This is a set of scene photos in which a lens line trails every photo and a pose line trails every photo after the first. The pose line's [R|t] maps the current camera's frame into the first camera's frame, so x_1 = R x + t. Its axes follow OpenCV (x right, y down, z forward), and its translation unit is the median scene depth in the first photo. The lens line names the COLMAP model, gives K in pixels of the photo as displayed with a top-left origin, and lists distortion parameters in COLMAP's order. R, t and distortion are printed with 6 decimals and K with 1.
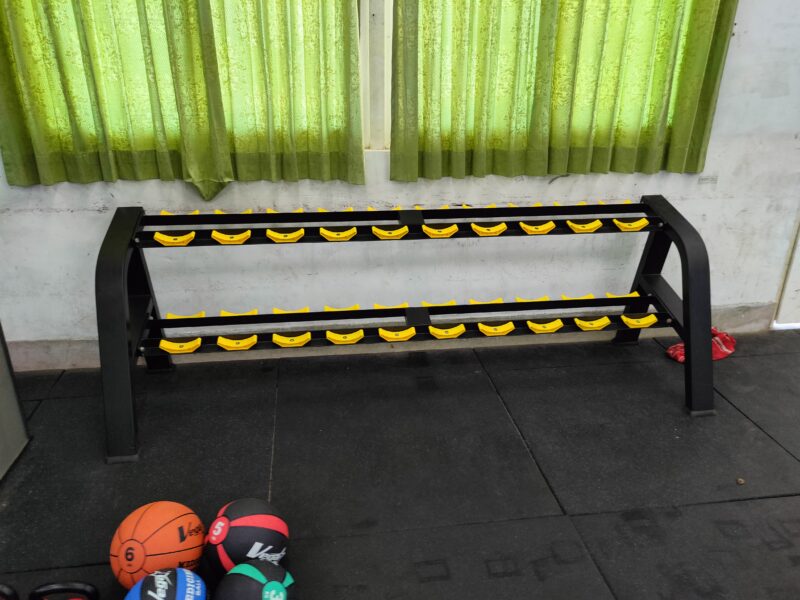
lens RADIAL K [[613.2, 0, 403.1], [0, 613.2, 303.1], [0, 0, 1]] dist [0.015518, 0.000287]
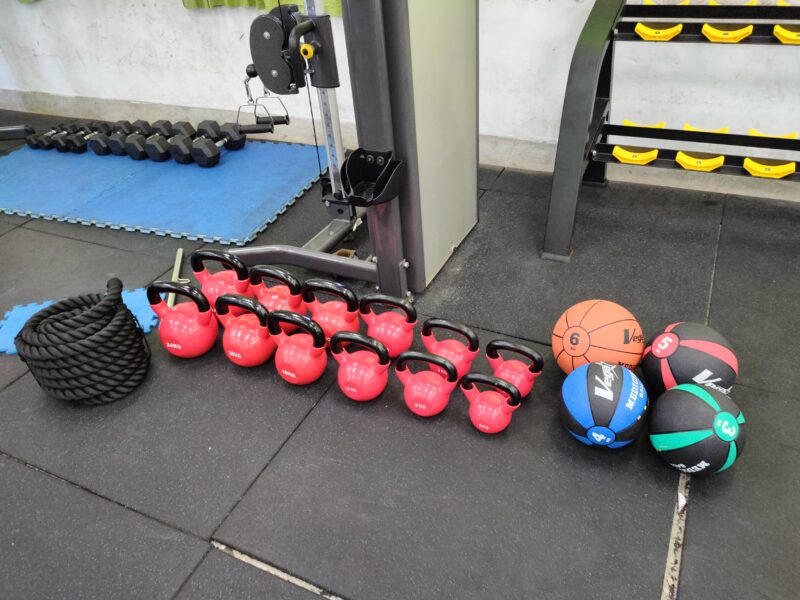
lens RADIAL K [[613.2, 0, 399.3], [0, 613.2, 296.5], [0, 0, 1]] dist [0.015518, 0.000287]
pose [[0.819664, 0.263185, -0.508807, -0.129957], [-0.137870, 0.952737, 0.270709, 0.073474], [0.556006, -0.151741, 0.817210, 0.006401]]
